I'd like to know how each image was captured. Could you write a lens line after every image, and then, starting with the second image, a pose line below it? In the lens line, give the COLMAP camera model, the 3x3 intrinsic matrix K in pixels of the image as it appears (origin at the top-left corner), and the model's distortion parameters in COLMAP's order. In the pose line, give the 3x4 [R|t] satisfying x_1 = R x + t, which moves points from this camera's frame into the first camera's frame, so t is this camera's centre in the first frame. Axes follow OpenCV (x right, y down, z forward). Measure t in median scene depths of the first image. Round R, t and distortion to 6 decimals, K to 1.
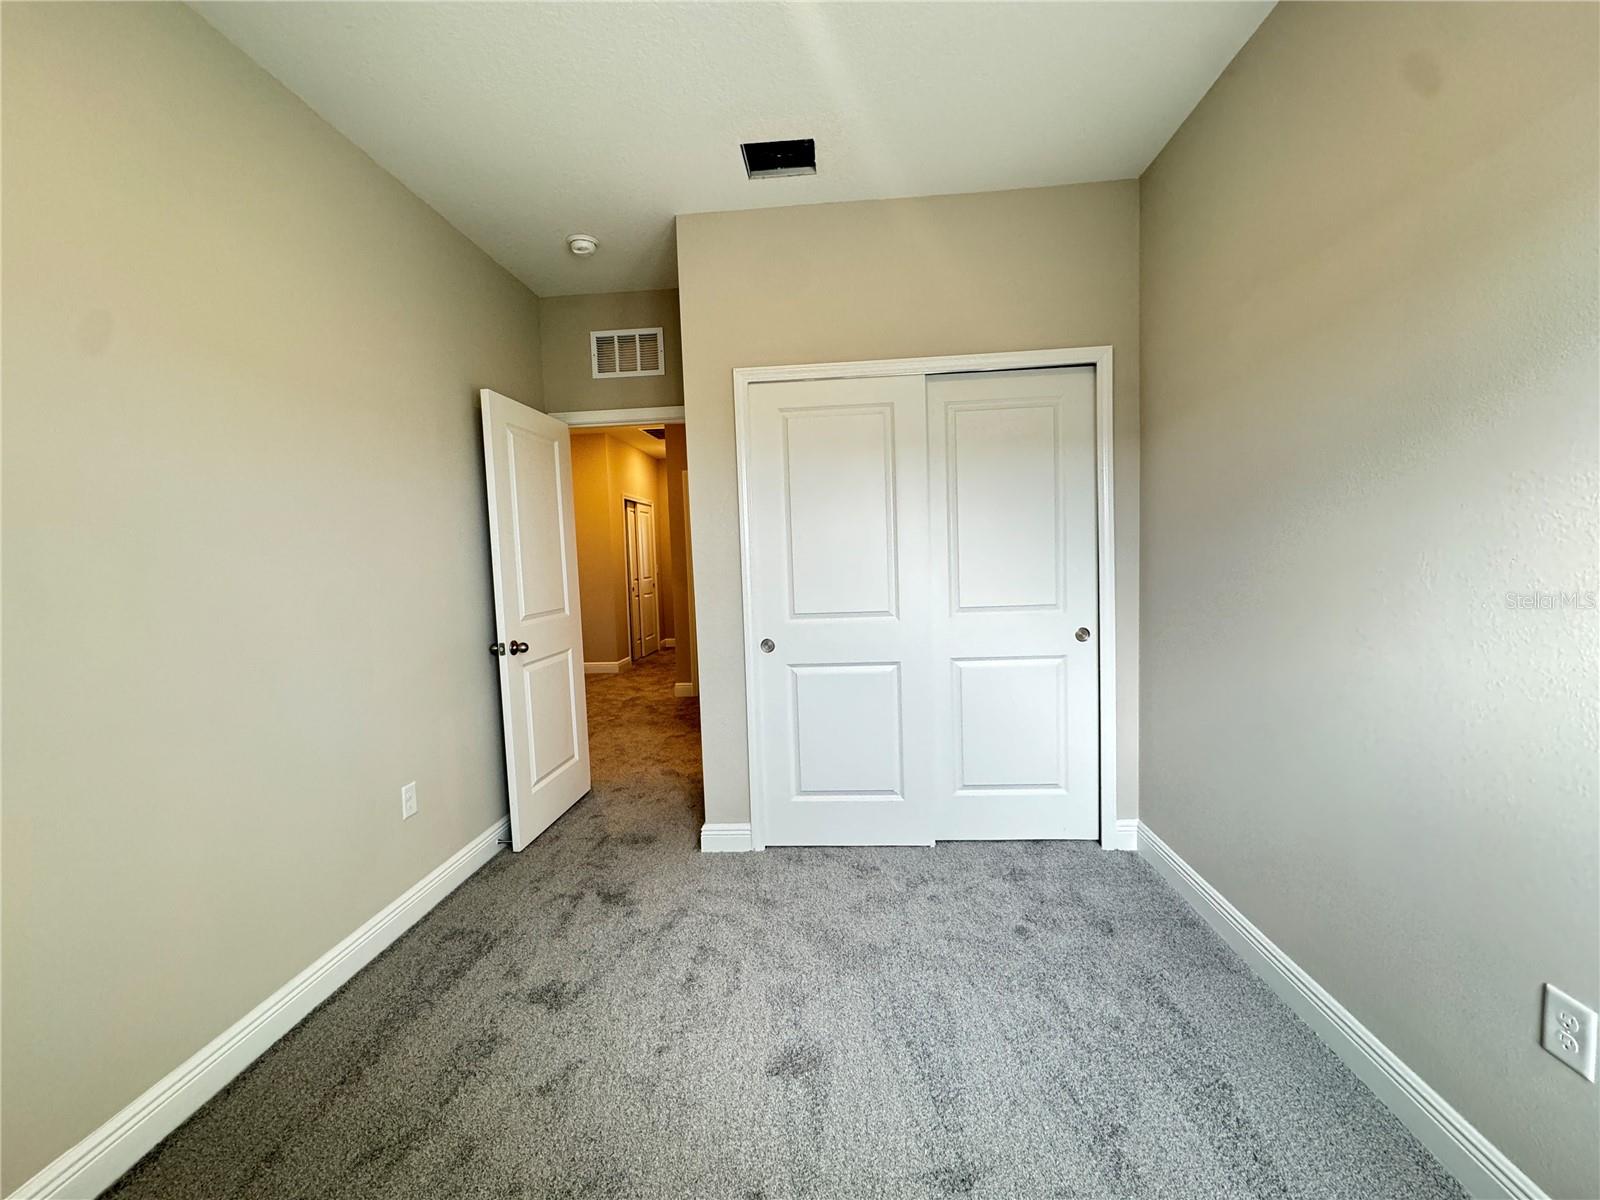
lens RADIAL K [[637.6, 0, 799.1], [0, 637.6, 597.2], [0, 0, 1]] dist [-0.001719, 0.000111]
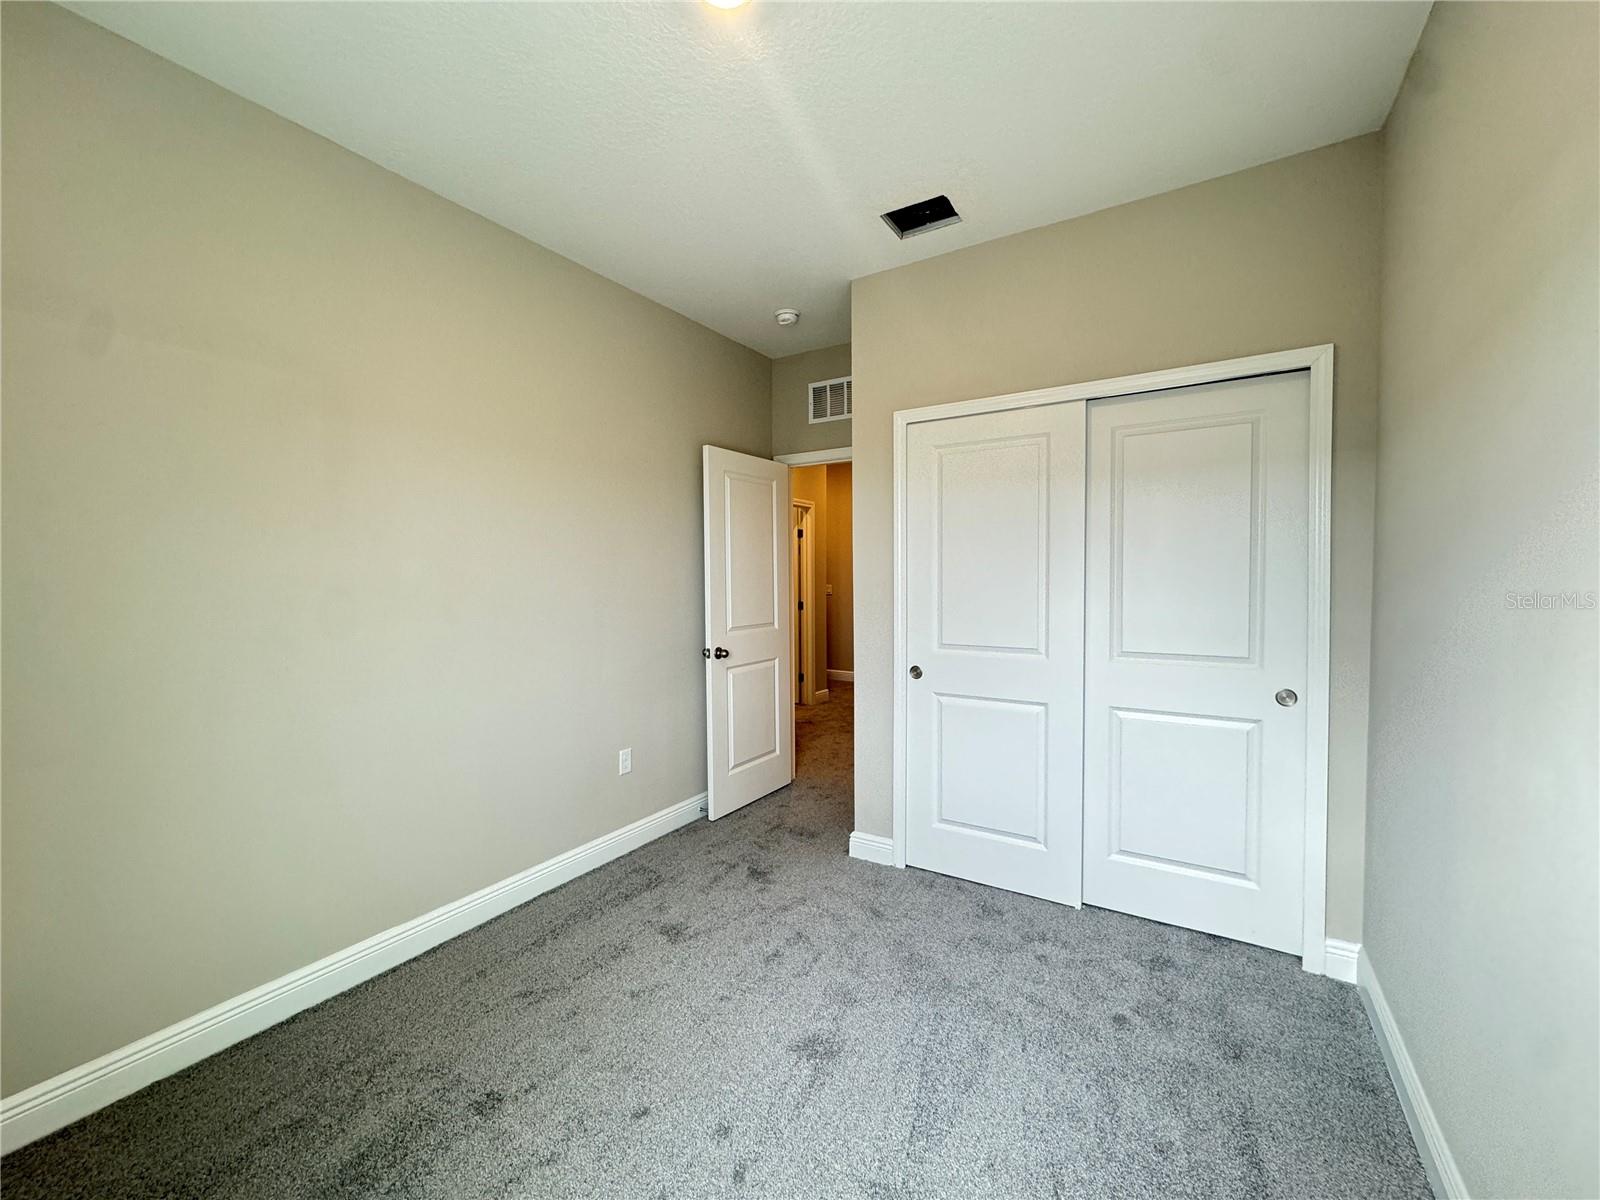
lens RADIAL K [[637.6, 0, 799.1], [0, 637.6, 597.2], [0, 0, 1]] dist [-0.001719, 0.000111]
pose [[0.883068, 0.045741, -0.467010, 0.270857], [-0.055797, 0.998412, -0.007717, -0.028774], [0.465916, 0.032873, 0.884218, -0.015525]]
